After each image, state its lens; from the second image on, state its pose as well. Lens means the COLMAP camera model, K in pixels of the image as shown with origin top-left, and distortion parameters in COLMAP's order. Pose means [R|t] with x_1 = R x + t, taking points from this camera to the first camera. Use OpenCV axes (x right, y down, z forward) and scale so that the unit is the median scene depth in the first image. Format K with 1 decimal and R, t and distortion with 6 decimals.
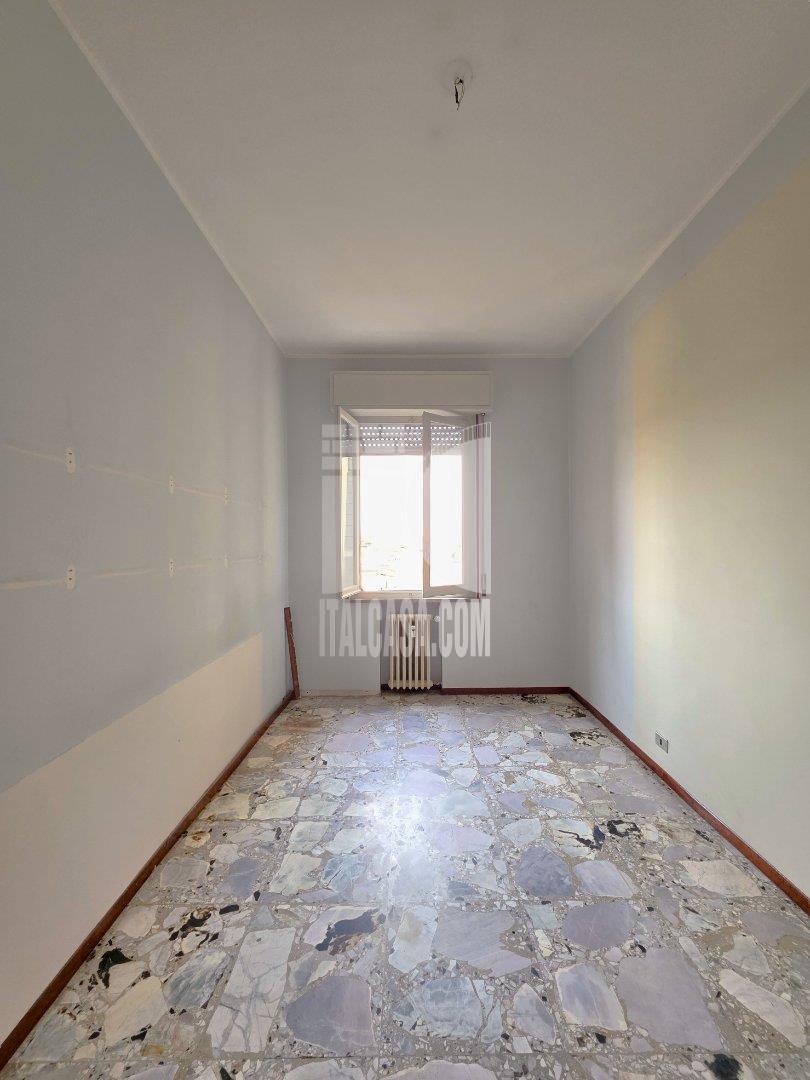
lens RADIAL K [[431.2, 0, 409.1], [0, 431.2, 535.6], [0, 0, 1]] dist [0.000872, -0.000109]
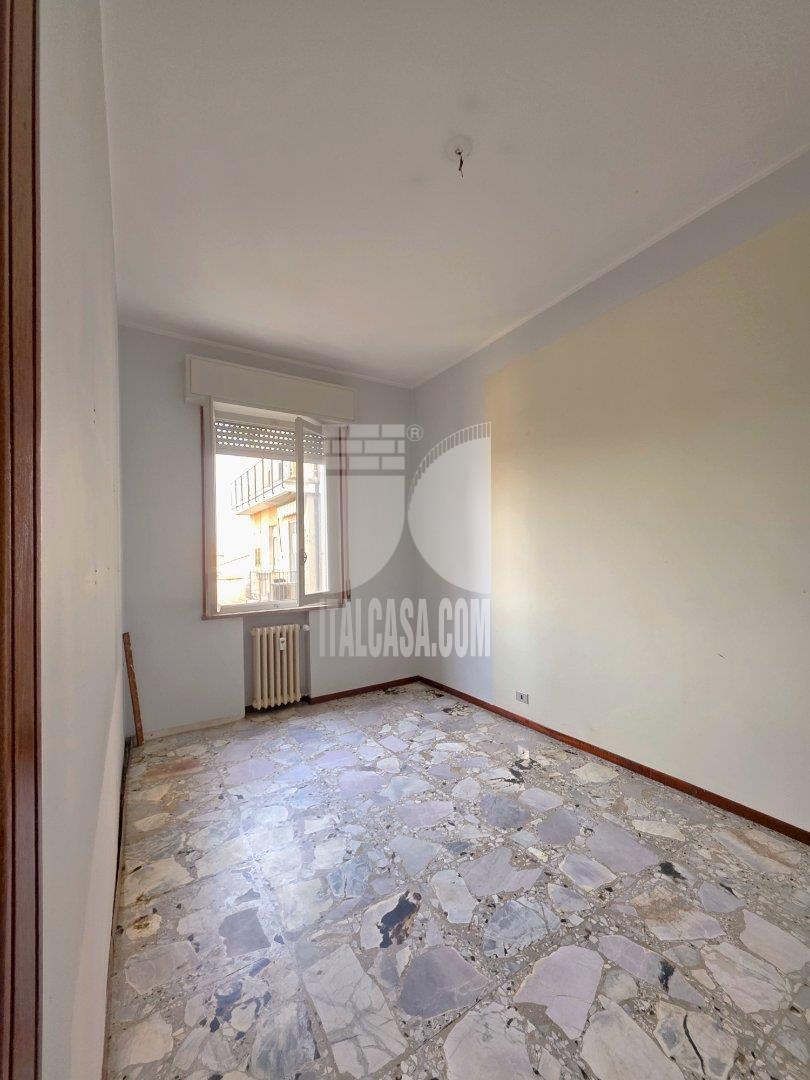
lens RADIAL K [[431.2, 0, 397.5], [0, 431.2, 544.5], [0, 0, 1]] dist [0.000872, -0.000109]
pose [[0.848851, -0.000393, 0.528632, -0.573980], [0.009258, 0.999857, -0.014124, 0.034634], [-0.528551, 0.016883, 0.848734, 0.098515]]
